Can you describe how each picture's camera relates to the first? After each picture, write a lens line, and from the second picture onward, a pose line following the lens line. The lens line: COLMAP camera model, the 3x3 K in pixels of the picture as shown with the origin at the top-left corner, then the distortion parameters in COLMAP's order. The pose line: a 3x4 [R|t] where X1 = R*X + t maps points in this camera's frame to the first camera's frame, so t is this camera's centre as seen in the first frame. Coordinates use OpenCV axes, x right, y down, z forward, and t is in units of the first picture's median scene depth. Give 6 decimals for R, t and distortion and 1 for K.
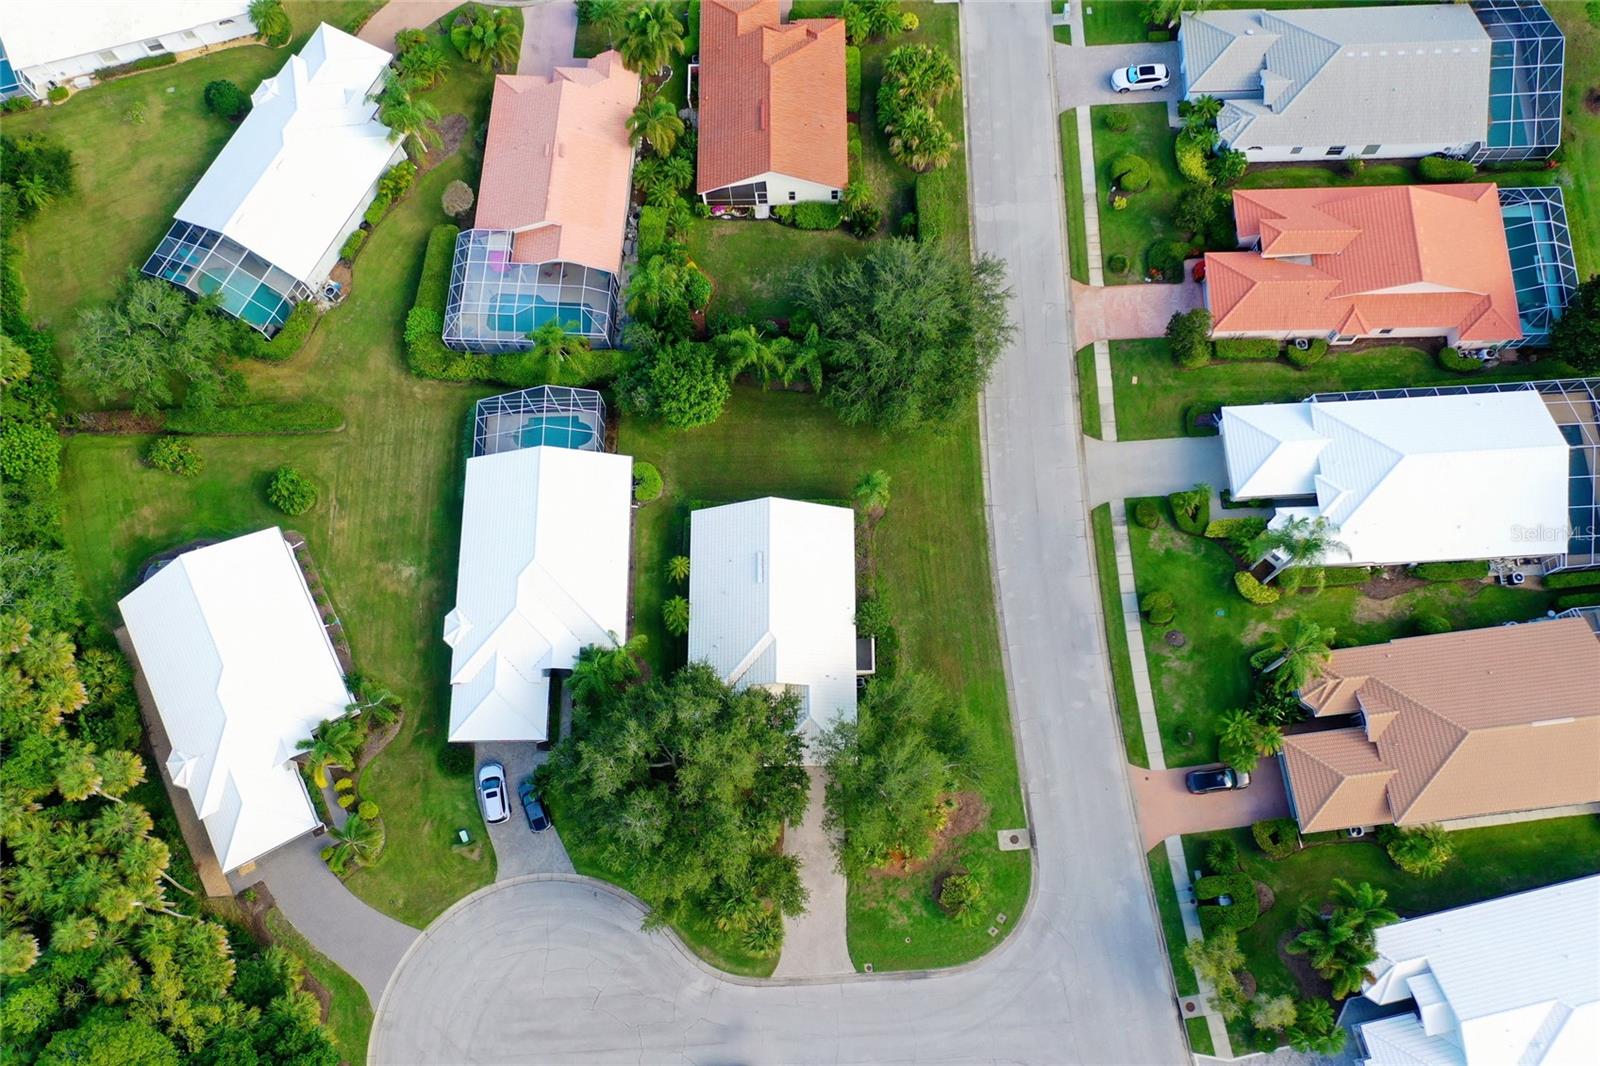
lens RADIAL K [[1266.0, 0, 798.8], [0, 1266.0, 546.8], [0, 0, 1]] dist [0.015128, 0.006651]
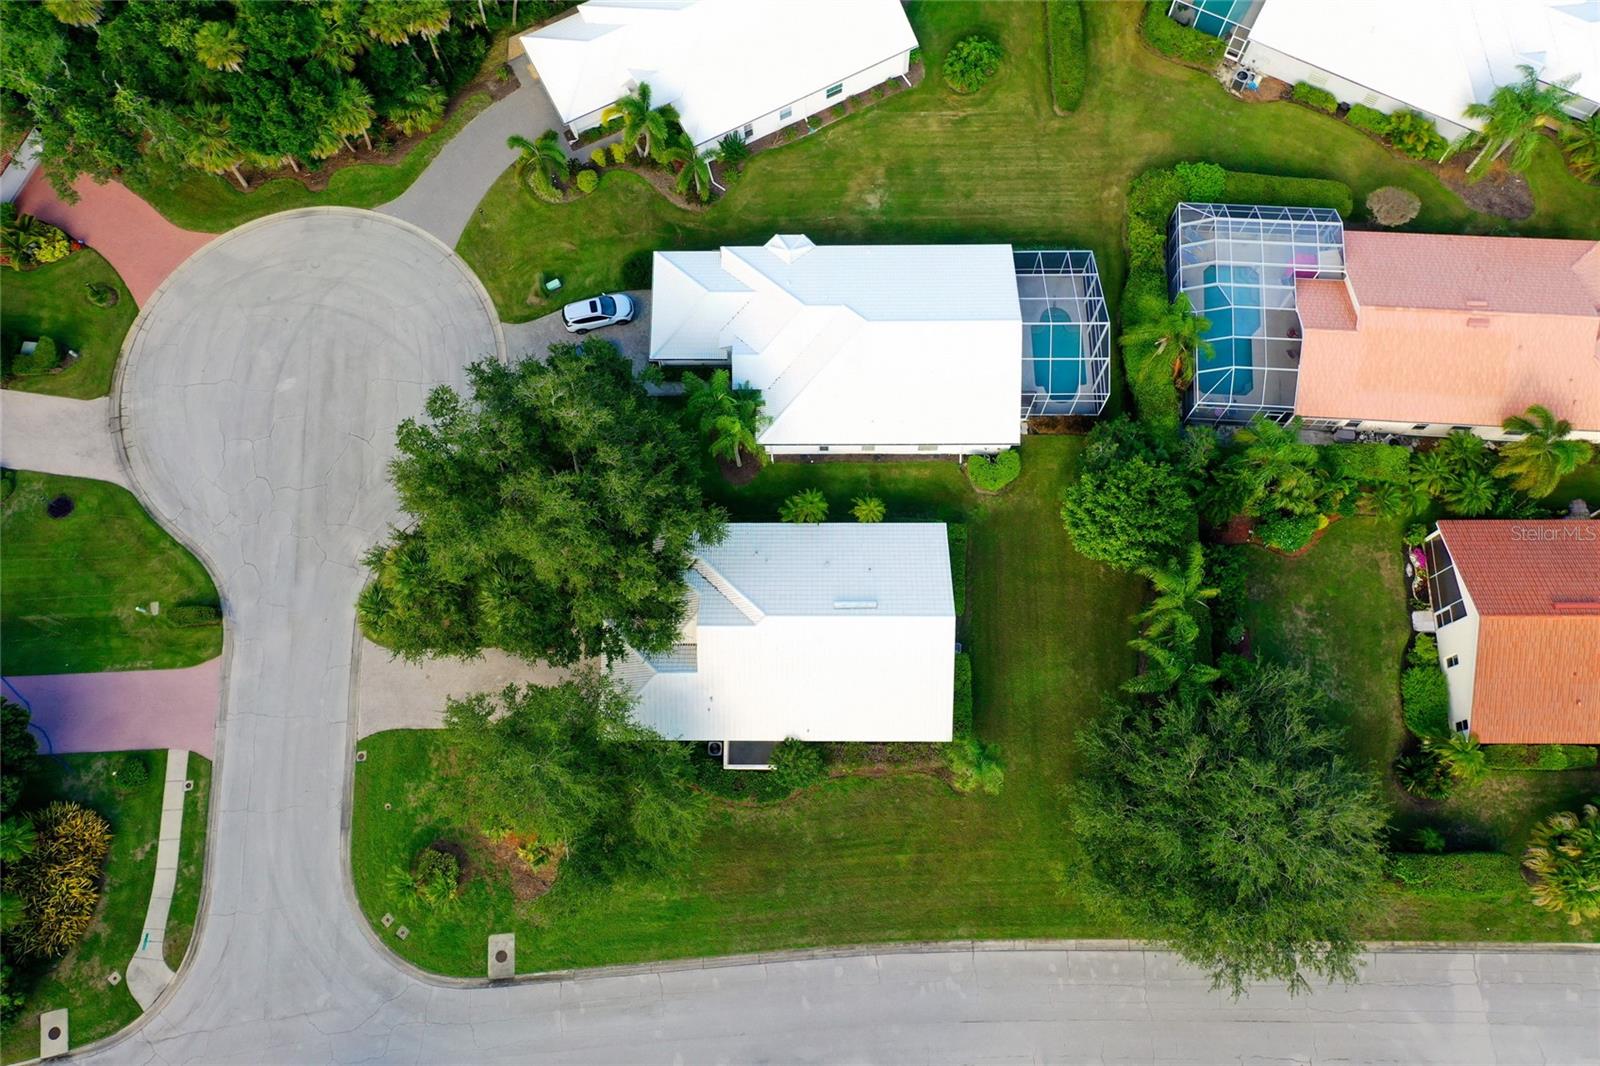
lens RADIAL K [[1266.0, 0, 798.8], [0, 1266.0, 546.8], [0, 0, 1]] dist [0.015128, 0.006651]
pose [[-0.010731, 0.967156, -0.253956, 0.117871], [-0.952489, 0.067422, 0.297016, -0.164681], [0.304383, 0.245078, 0.920482, 0.289526]]
